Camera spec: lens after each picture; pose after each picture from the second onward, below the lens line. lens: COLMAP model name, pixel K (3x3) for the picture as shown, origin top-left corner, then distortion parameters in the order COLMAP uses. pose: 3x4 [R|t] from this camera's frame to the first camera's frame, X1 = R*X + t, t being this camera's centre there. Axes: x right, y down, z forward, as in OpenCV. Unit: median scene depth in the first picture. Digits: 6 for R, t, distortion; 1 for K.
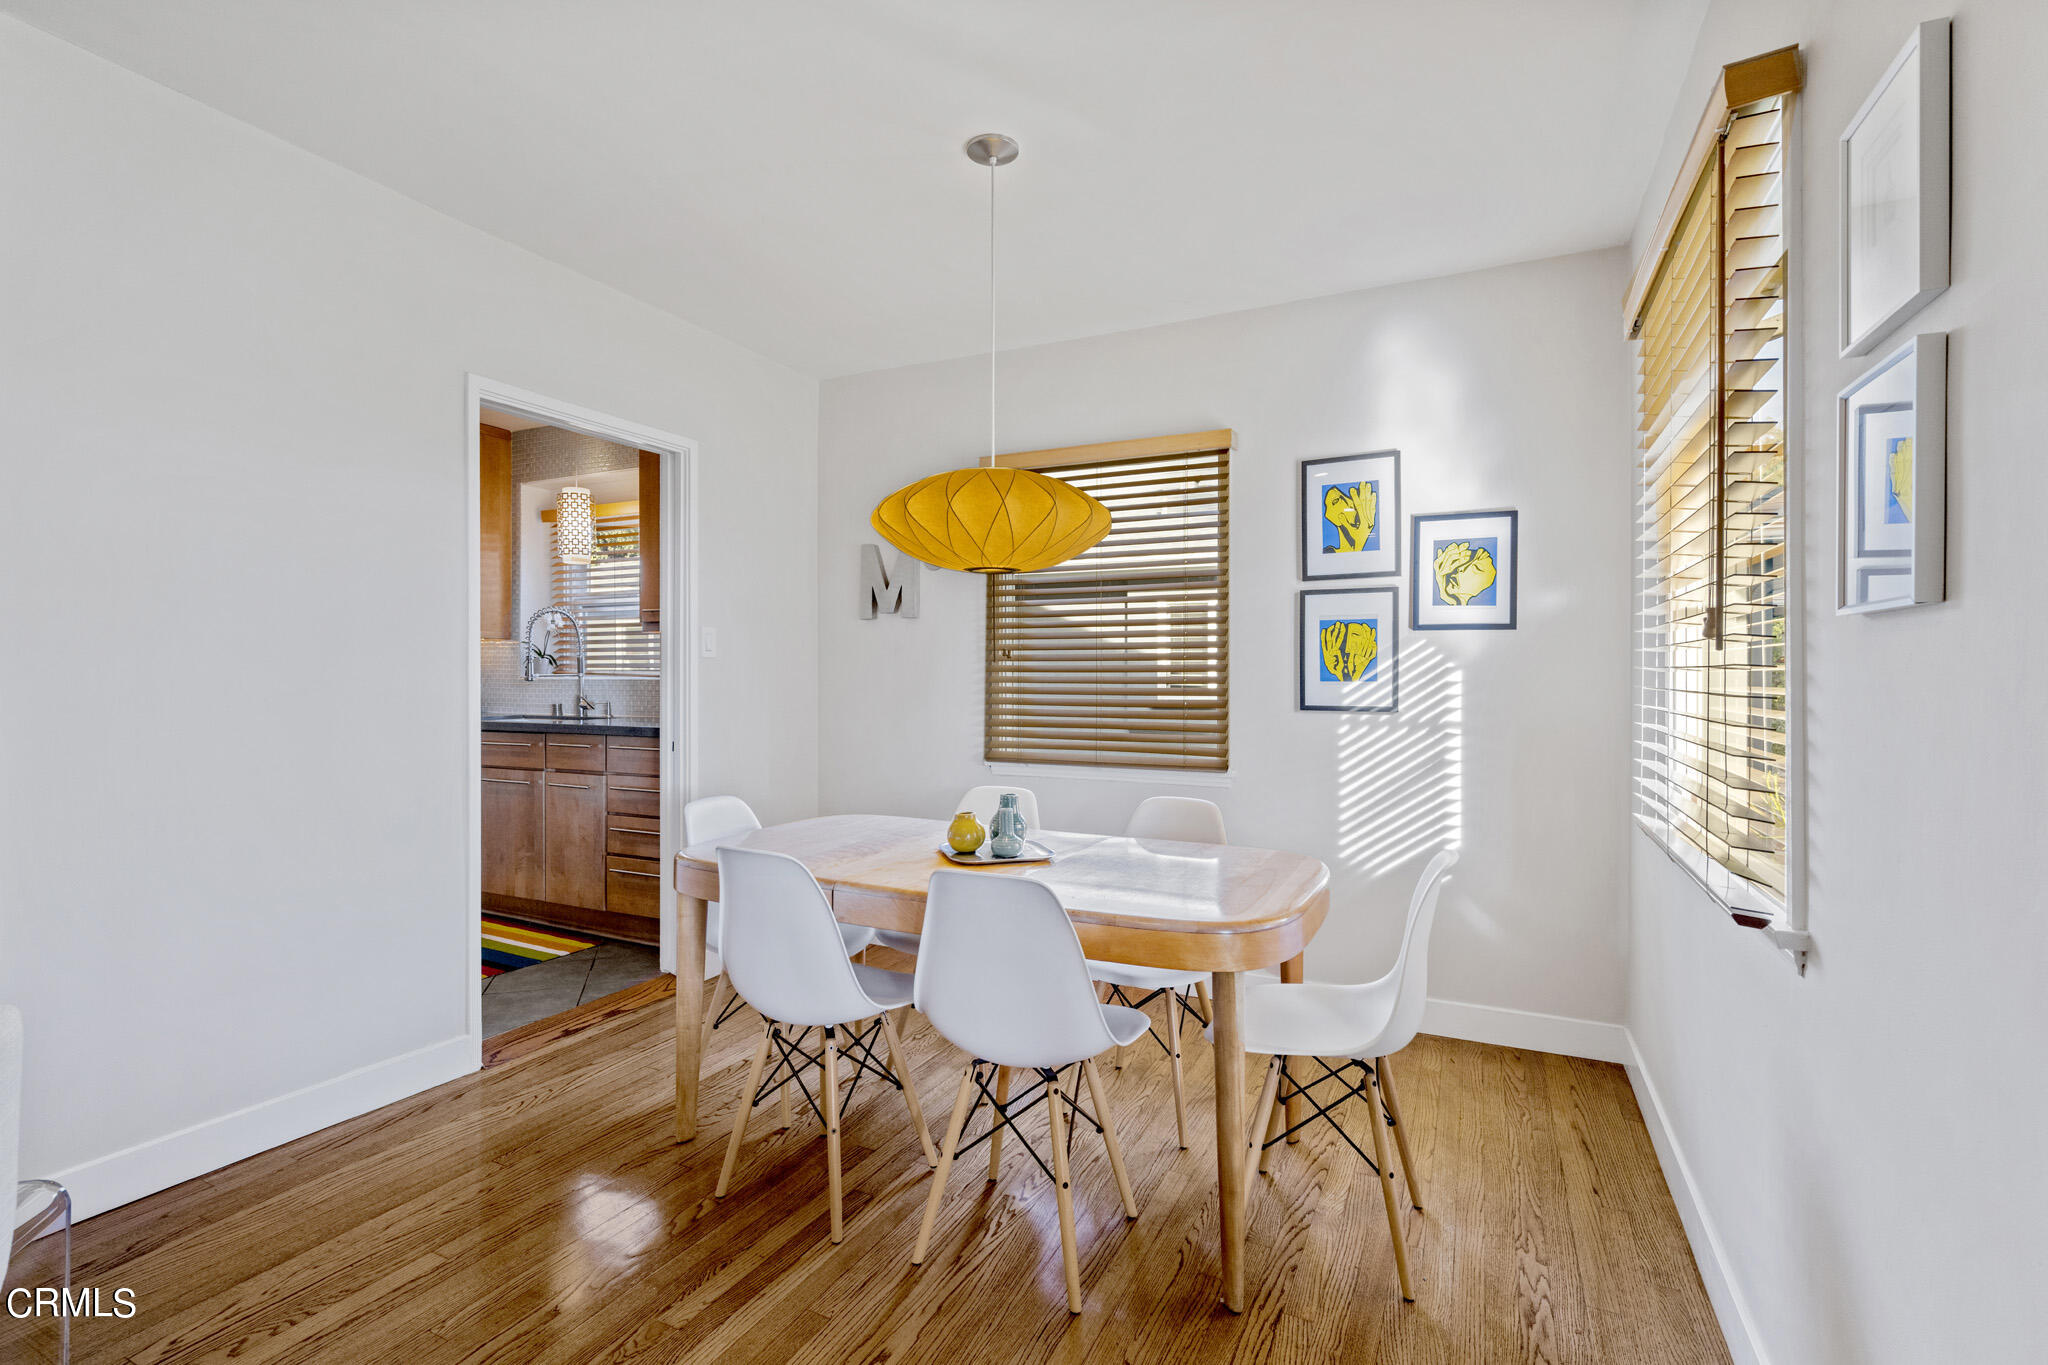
lens RADIAL K [[932.9, 0, 1019.1], [0, 932.9, 675.1], [0, 0, 1]] dist [0.000373, 0.000132]
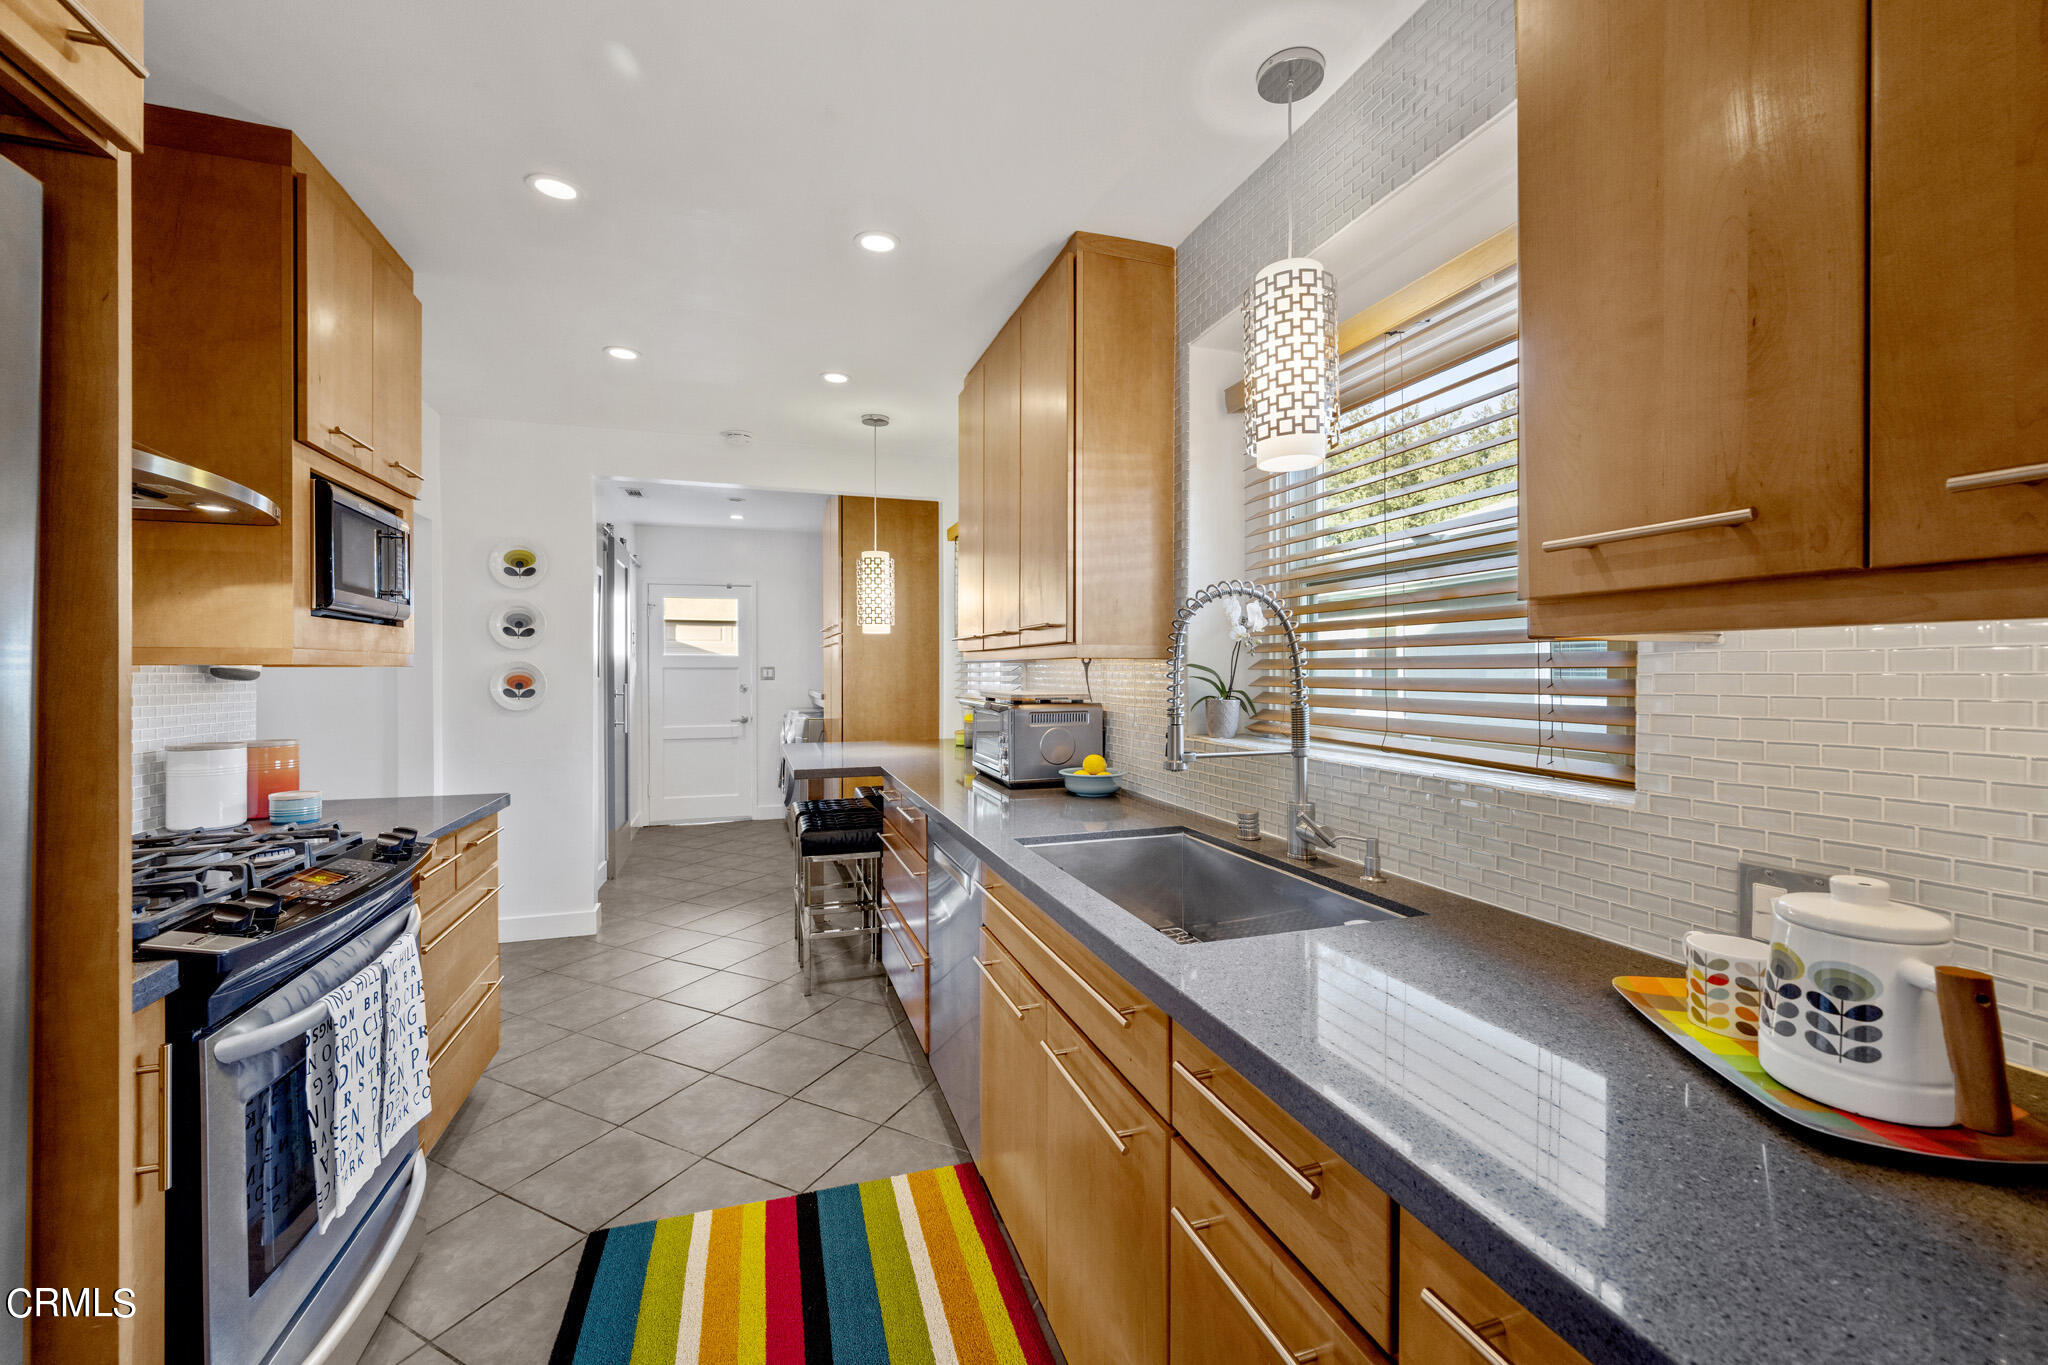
lens RADIAL K [[814.3, 0, 1031.2], [0, 814.3, 674.9], [0, 0, 1]] dist [-0.001249, 0.000094]
pose [[0.714644, -0.000681, -0.699488, -0.297774], [0.001970, 0.999998, 0.001039, -0.031386], [0.699485, -0.002121, 0.714644, 0.646650]]
